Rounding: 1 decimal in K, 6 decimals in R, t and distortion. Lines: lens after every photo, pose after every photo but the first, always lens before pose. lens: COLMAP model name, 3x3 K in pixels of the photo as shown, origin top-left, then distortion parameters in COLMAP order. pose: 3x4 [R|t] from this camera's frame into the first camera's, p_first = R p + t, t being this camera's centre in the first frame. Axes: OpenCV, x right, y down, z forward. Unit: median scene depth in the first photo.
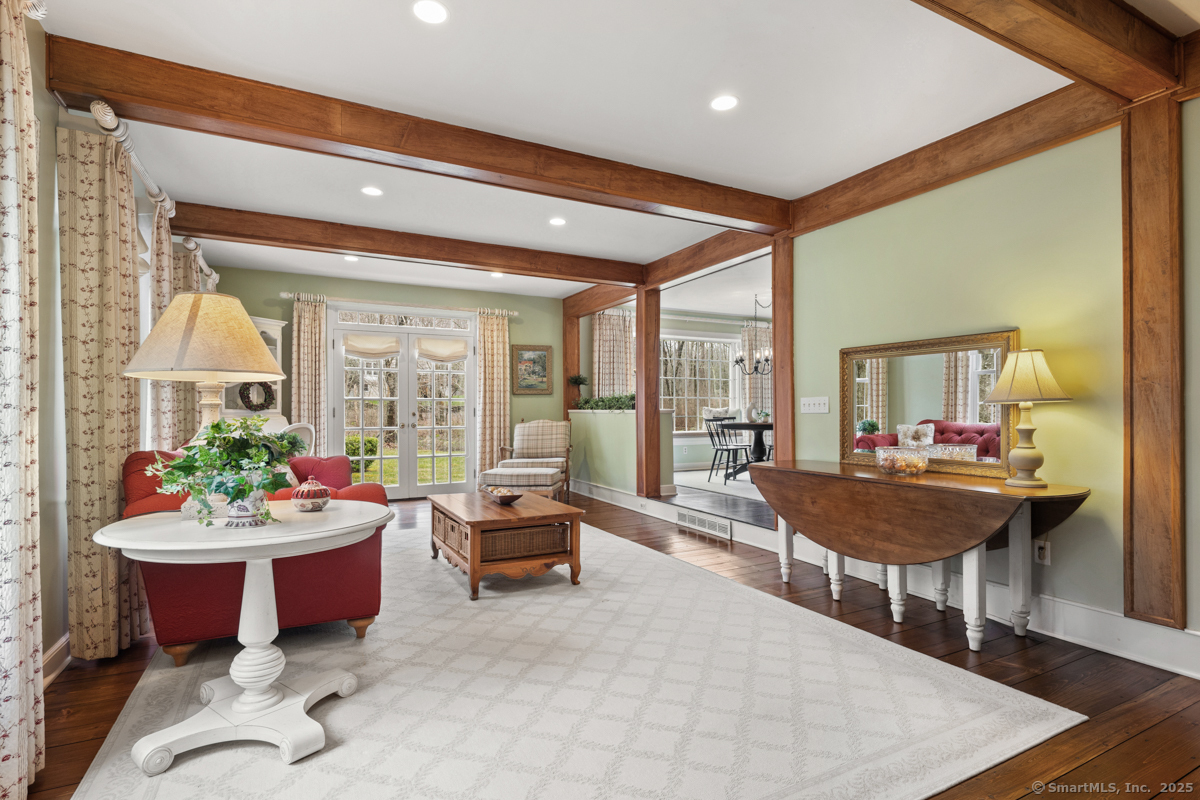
lens RADIAL K [[589.8, 0, 596.8], [0, 589.8, 414.1], [0, 0, 1]] dist [0.009666, -0.006391]
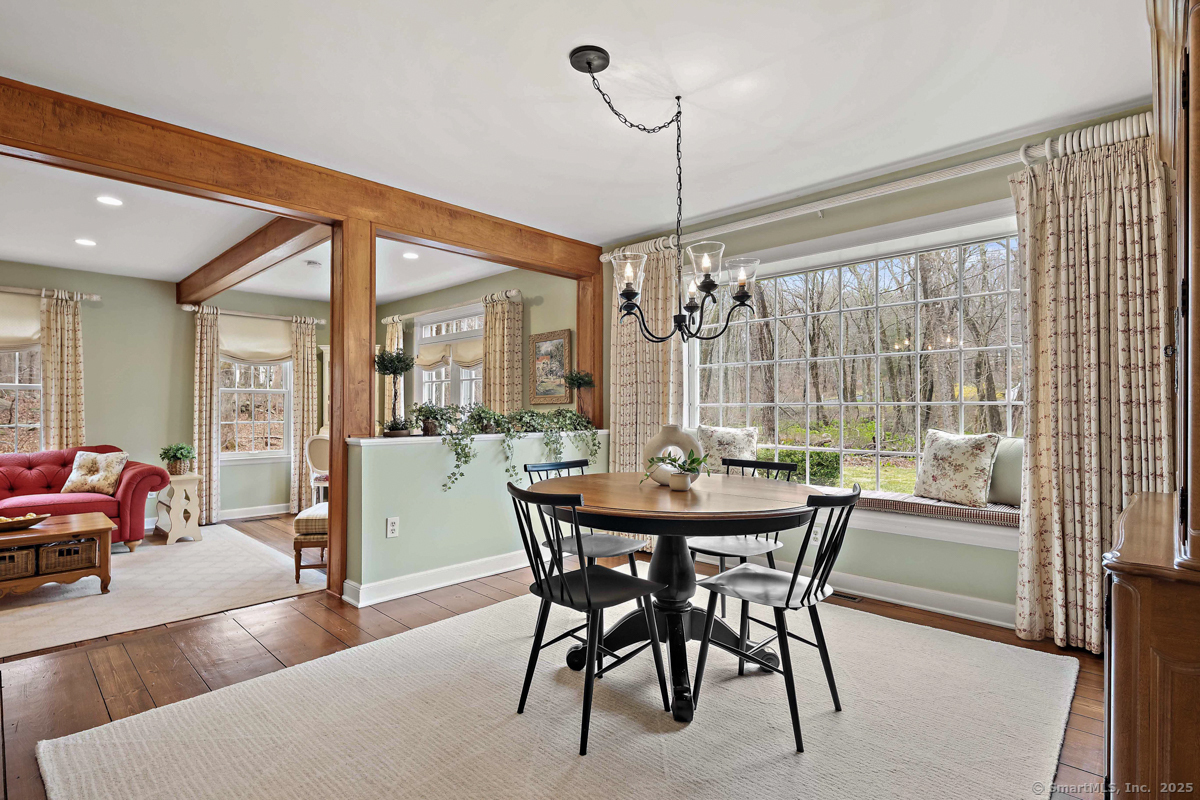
lens RADIAL K [[588.0, 0, 591.9], [0, 588.0, 399.9], [0, 0, 1]] dist [0.003101, -0.000092]
pose [[0.312110, -0.016455, -0.949903, 0.703738], [-0.007155, 0.999781, -0.019670, -0.032878], [0.950019, 0.012936, 0.311924, 1.076177]]
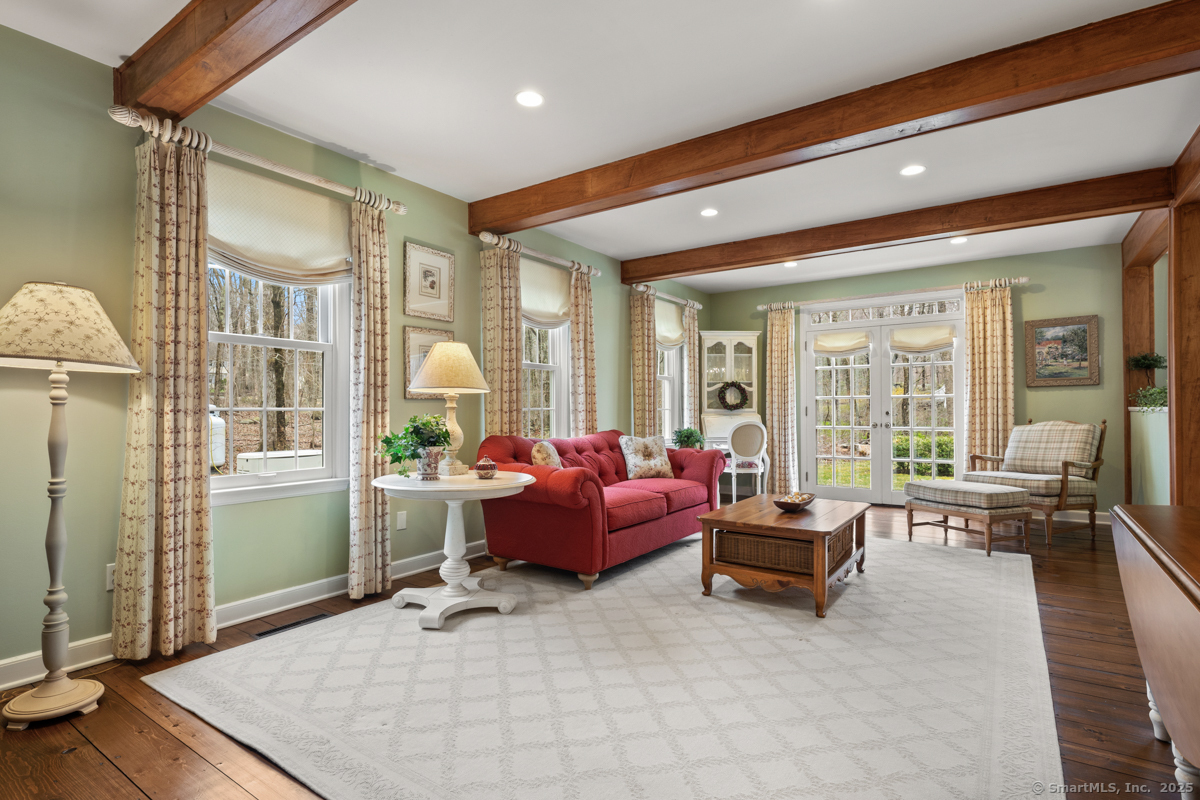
lens RADIAL K [[595.9, 0, 597.8], [0, 595.9, 409.4], [0, 0, 1]] dist [0.001599, -0.000097]
pose [[0.461821, -0.003216, -0.886967, 0.355978], [-0.001390, 0.999990, -0.004350, -0.001185], [0.886972, 0.003242, 0.461812, 0.205130]]
